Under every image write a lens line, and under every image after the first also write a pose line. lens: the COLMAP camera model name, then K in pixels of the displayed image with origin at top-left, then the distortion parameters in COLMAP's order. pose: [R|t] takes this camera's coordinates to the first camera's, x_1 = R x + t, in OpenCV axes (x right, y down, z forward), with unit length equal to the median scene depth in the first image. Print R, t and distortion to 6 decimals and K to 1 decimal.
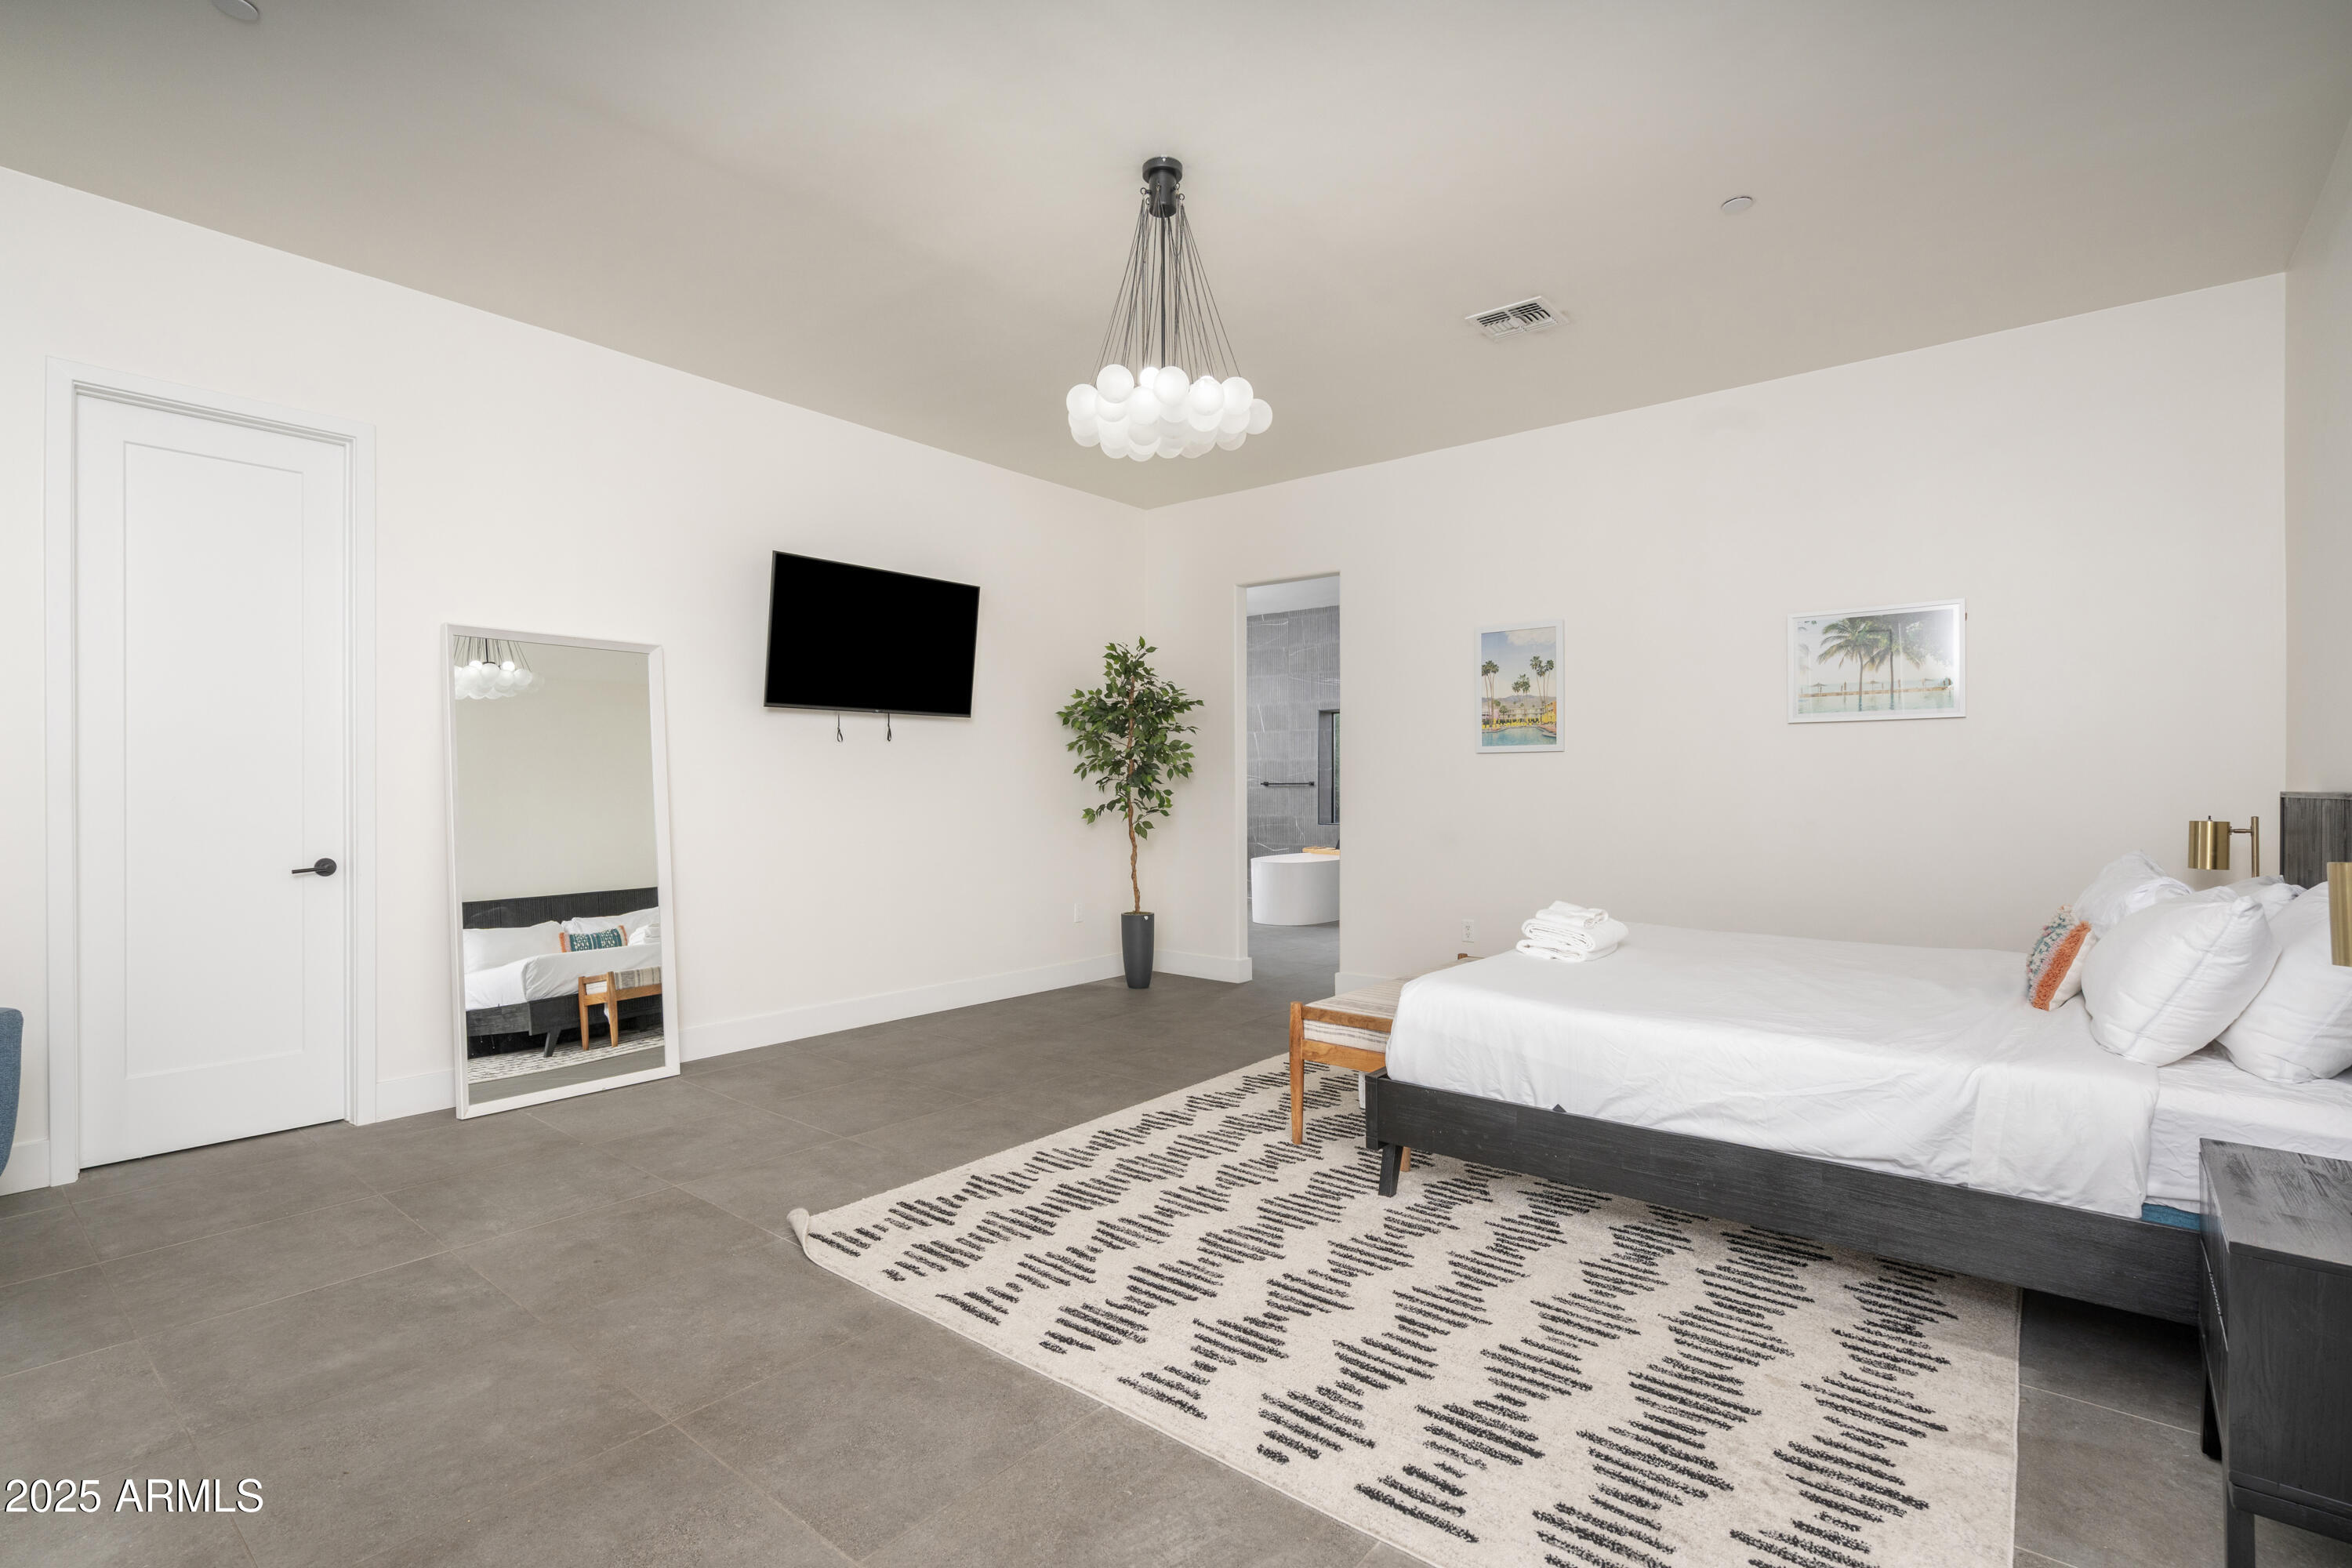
lens RADIAL K [[1081.0, 0, 1184.1], [0, 1081.0, 780.6], [0, 0, 1]] dist [-0.005127, 0.000279]
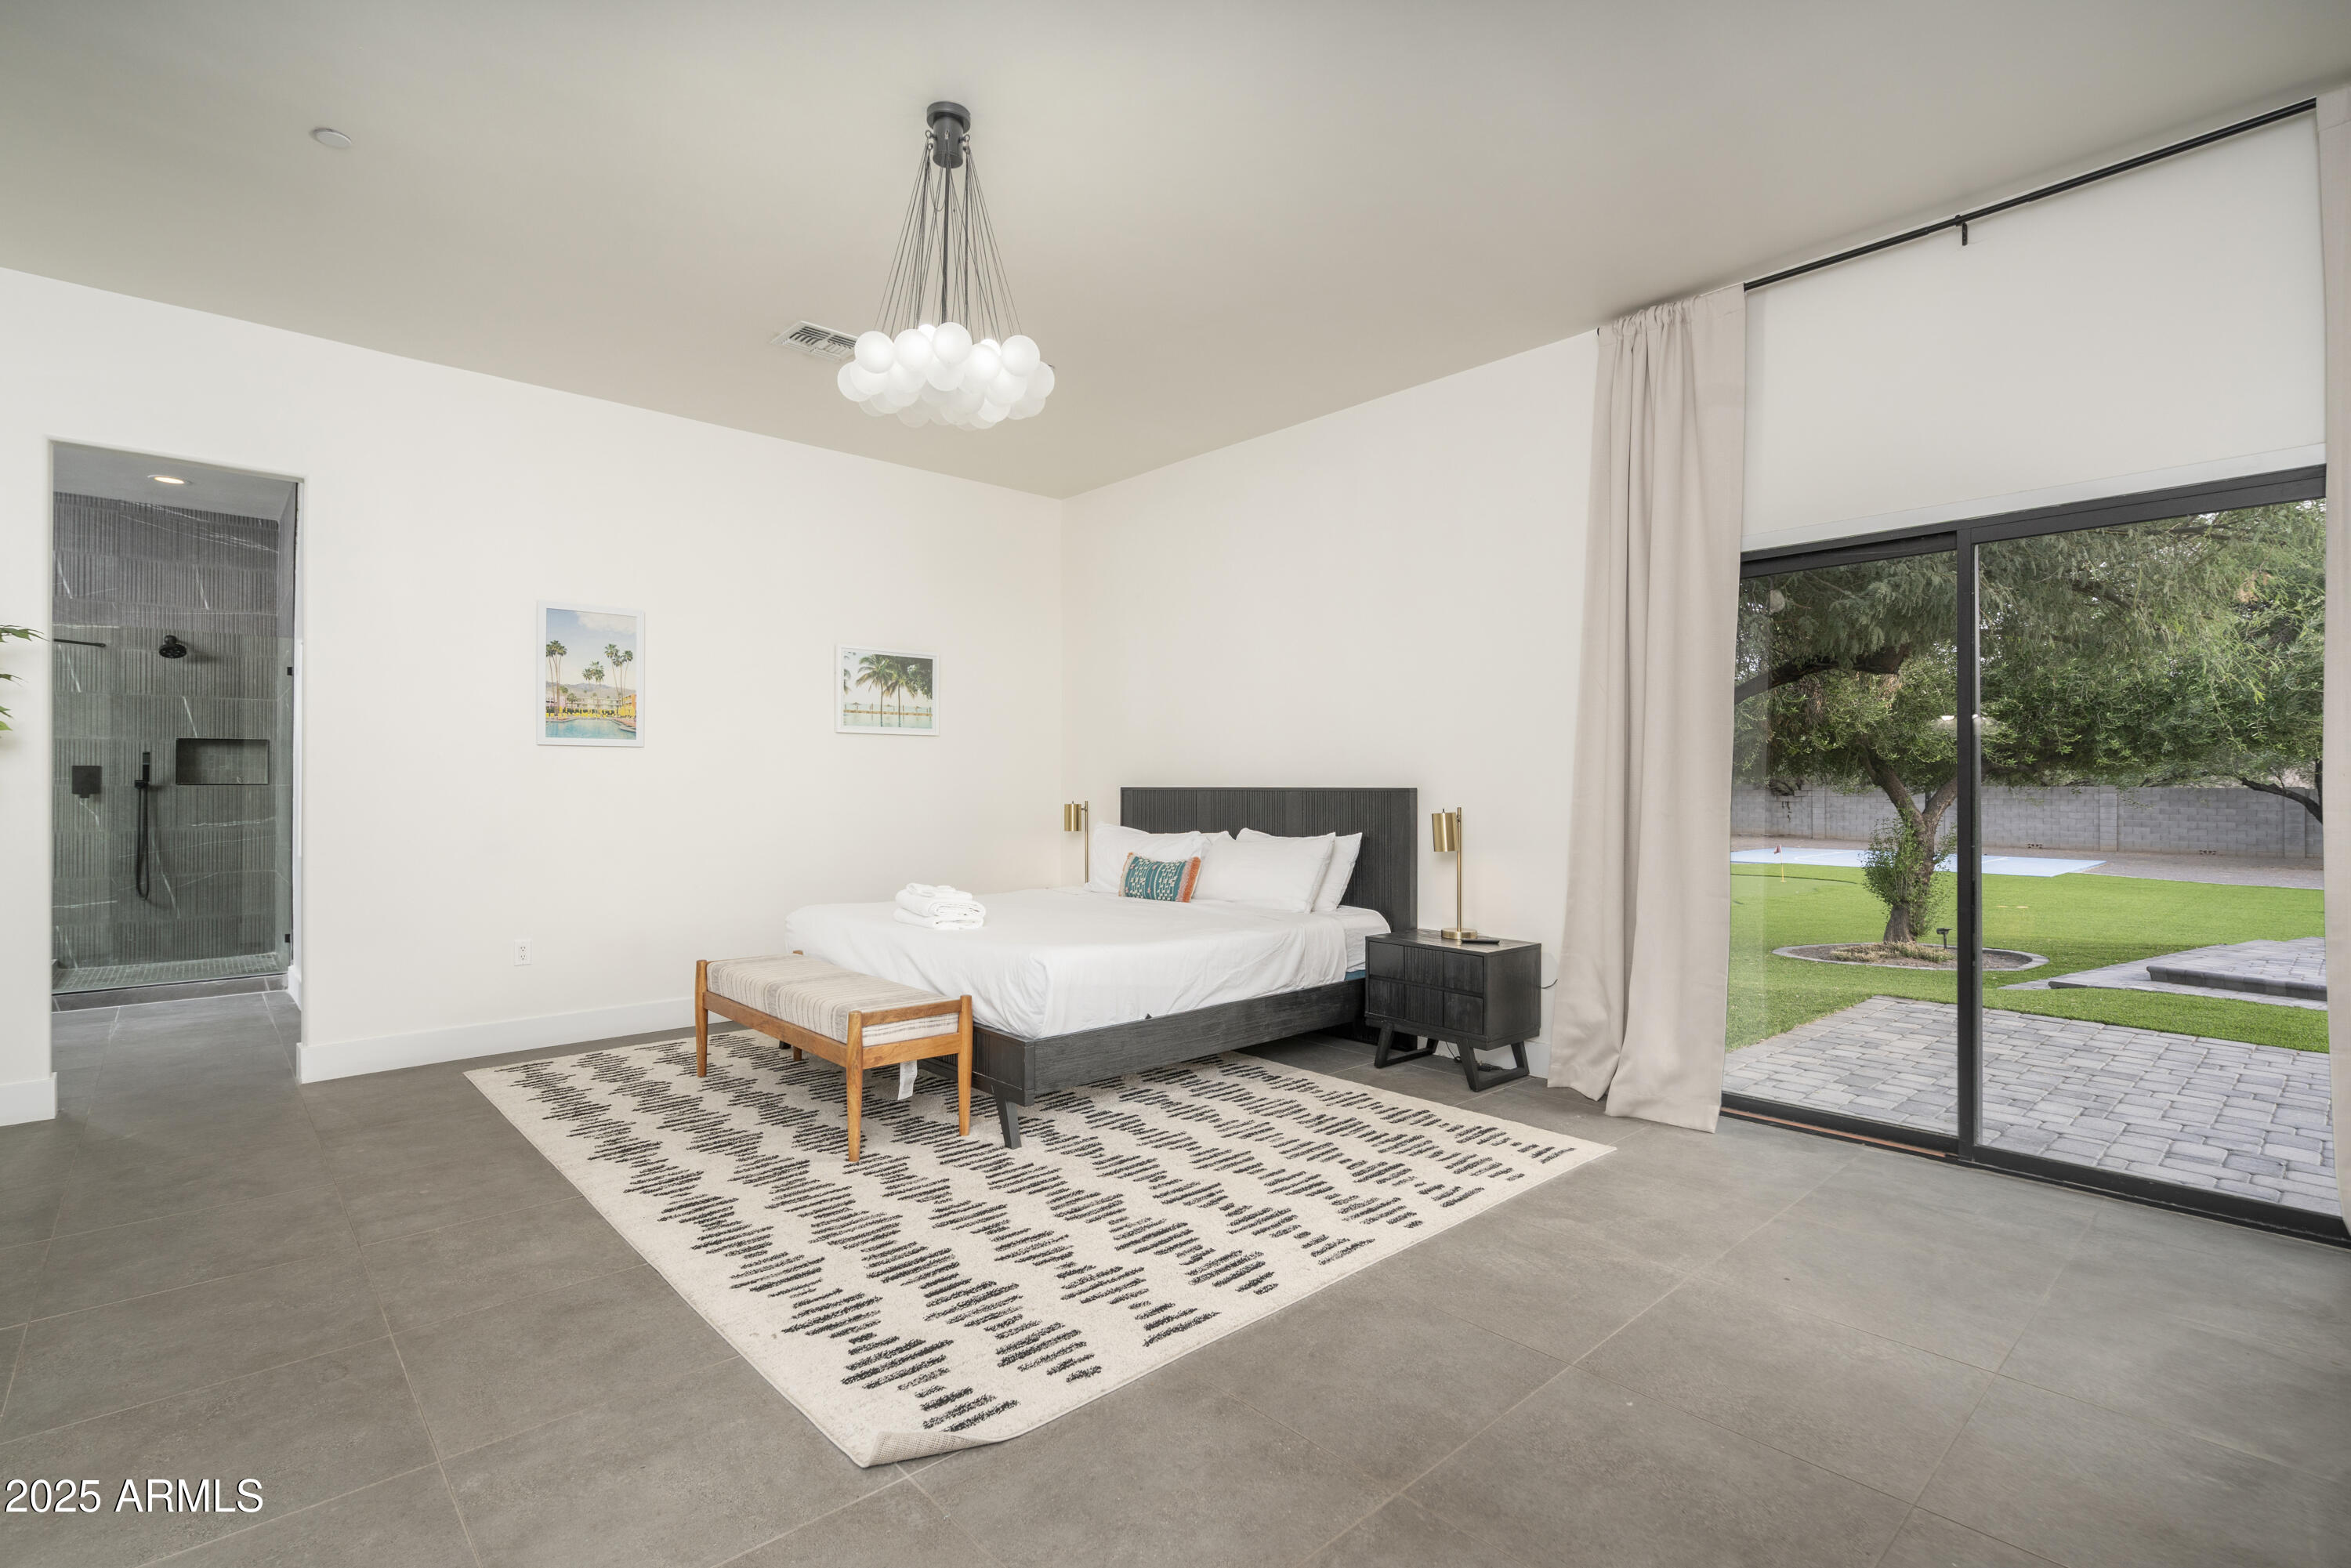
lens RADIAL K [[1080.5, 0, 1137.5], [0, 1080.5, 779.6], [0, 0, 1]] dist [-0.005127, 0.000279]
pose [[0.168414, 0.005511, 0.985701, -0.976583], [-0.007481, 0.999963, -0.004312, 0.005161], [-0.985688, -0.006648, 0.168449, 0.744512]]
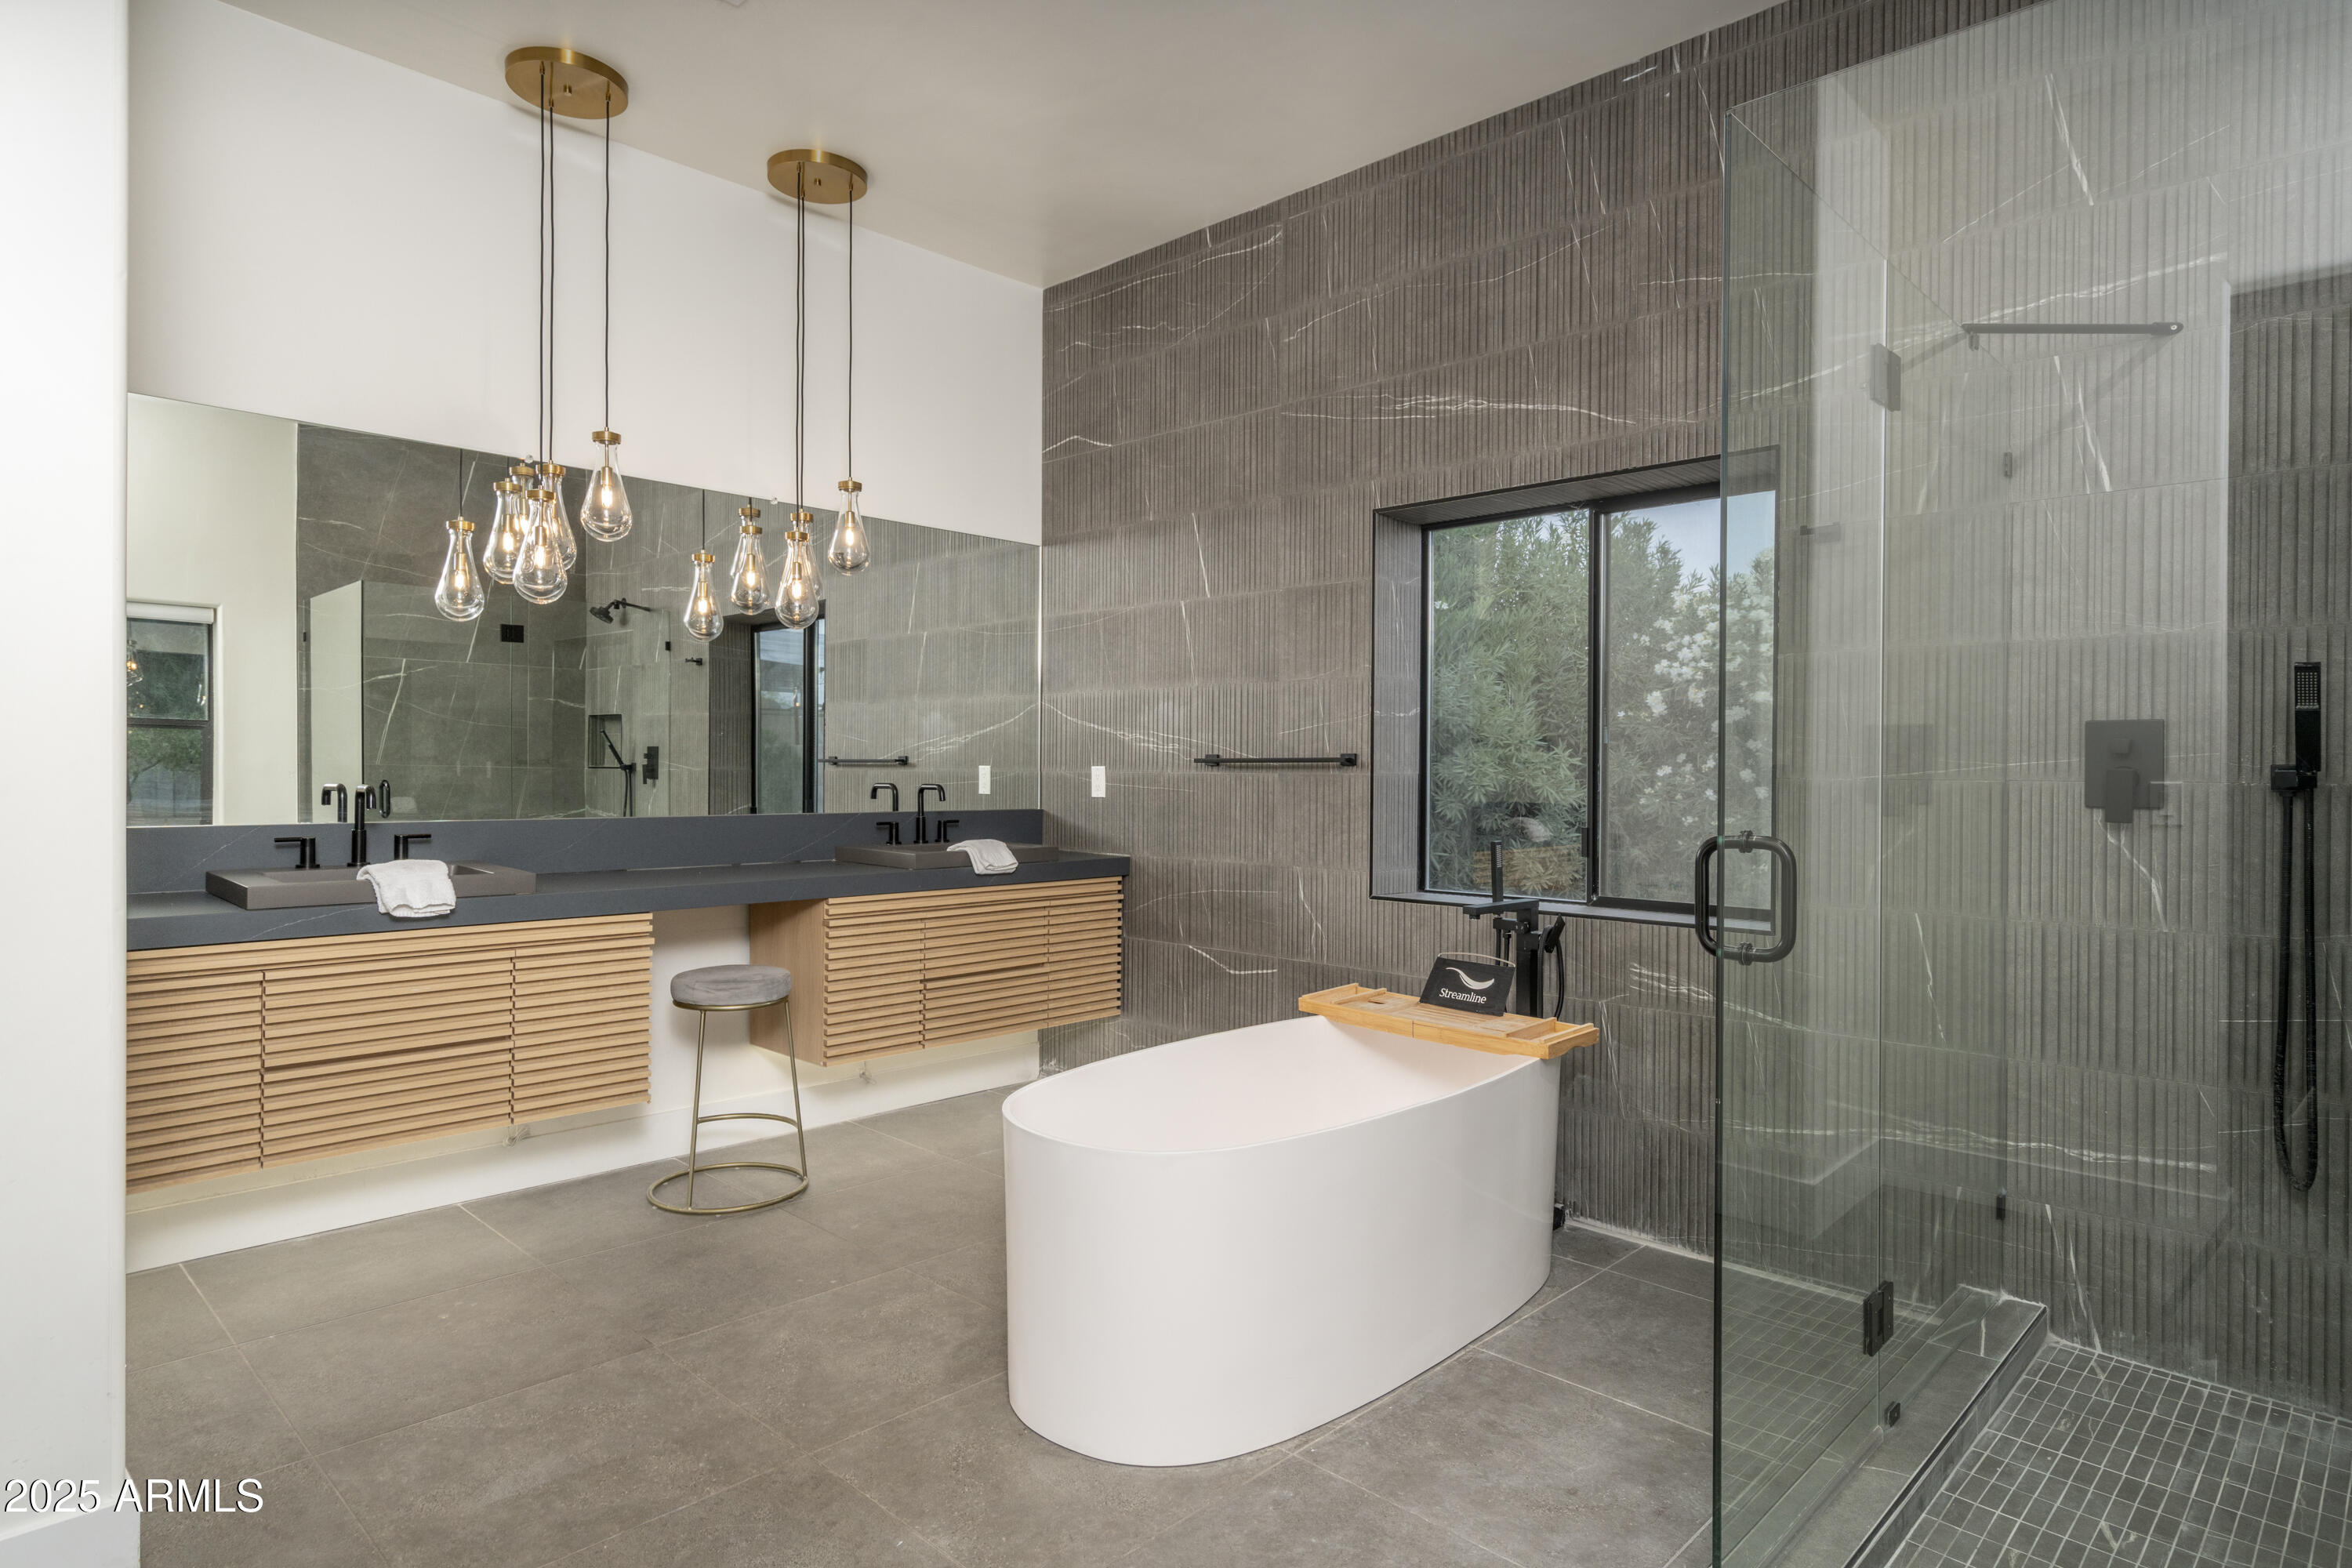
lens RADIAL K [[1328.7, 0, 1173.2], [0, 1328.7, 774.4], [0, 0, 1]] dist [0.003096, -0.001363]
pose [[0.995880, 0.006215, -0.090469, 0.397103], [-0.005332, 0.999936, 0.010001, 0.012370], [0.090526, -0.009478, 0.995849, 2.450975]]
